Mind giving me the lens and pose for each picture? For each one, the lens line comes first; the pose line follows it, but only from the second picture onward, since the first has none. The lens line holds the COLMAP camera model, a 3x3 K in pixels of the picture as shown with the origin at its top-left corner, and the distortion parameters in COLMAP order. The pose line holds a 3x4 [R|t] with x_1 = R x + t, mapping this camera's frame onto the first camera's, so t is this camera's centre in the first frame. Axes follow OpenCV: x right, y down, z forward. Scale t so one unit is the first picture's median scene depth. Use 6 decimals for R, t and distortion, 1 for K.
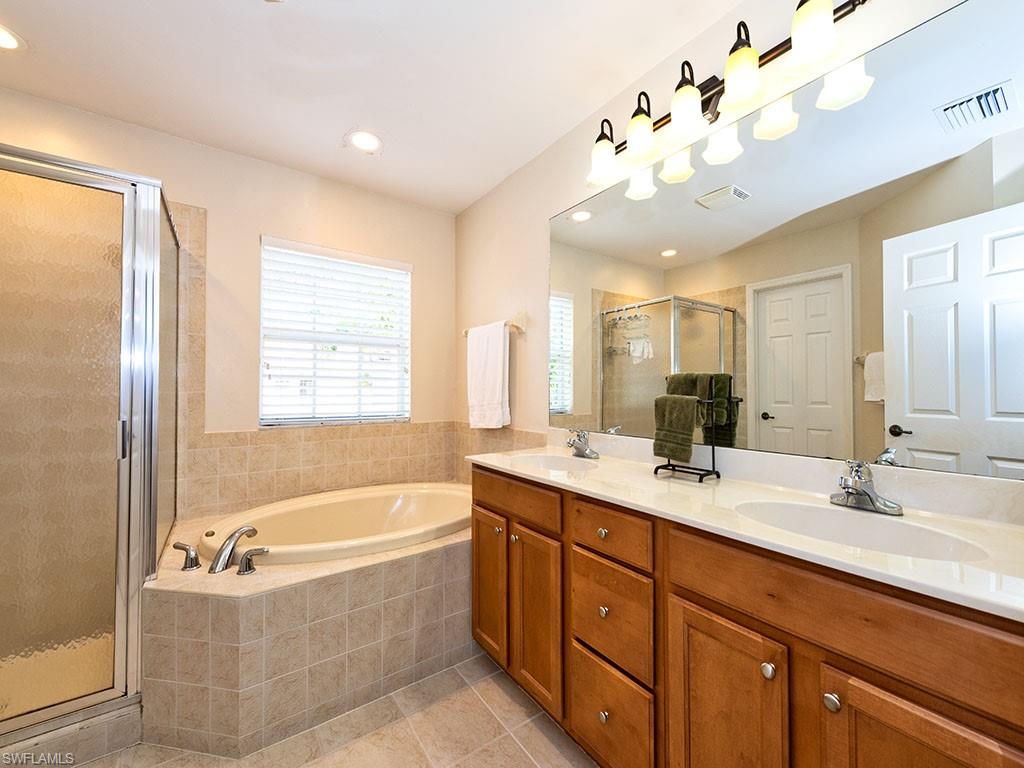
lens RADIAL K [[403.3, 0, 512.9], [0, 403.3, 381.3], [0, 0, 1]] dist [-0.000620, -0.000511]
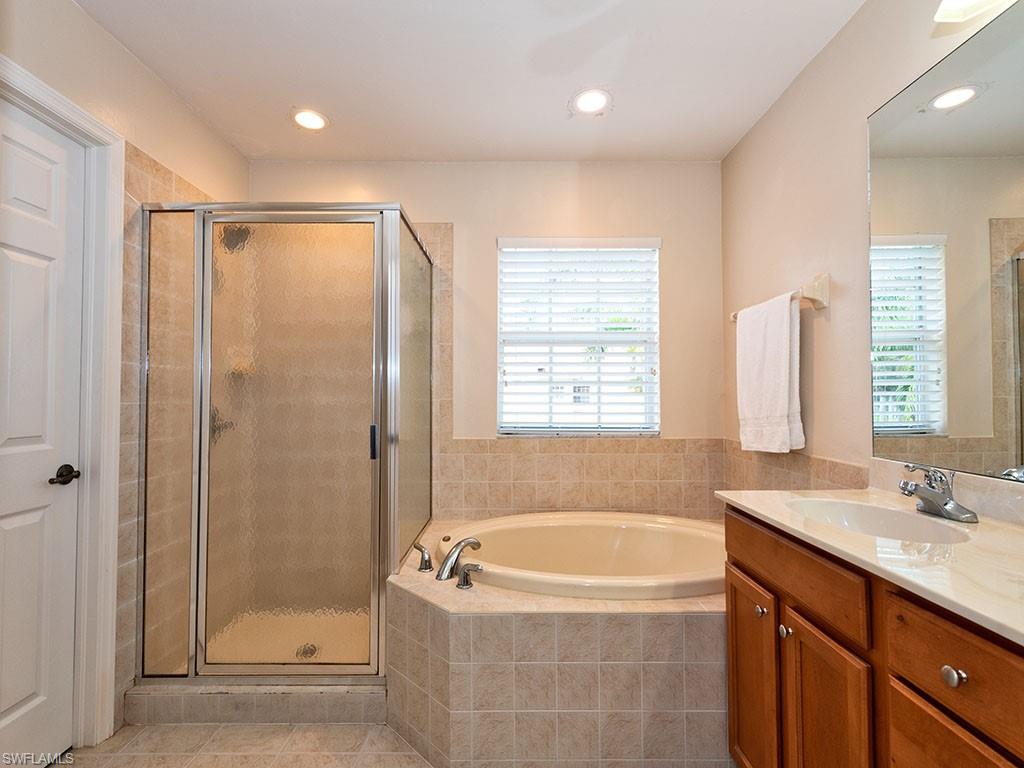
lens RADIAL K [[472.2, 0, 512.0], [0, 472.2, 384.0], [0, 0, 1]] dist [0.016407, -0.010321]
pose [[0.810275, -0.018521, -0.585757, 0.083512], [0.016121, 0.999827, -0.009314, 0.001340], [0.585828, -0.001896, 0.810433, 0.120732]]
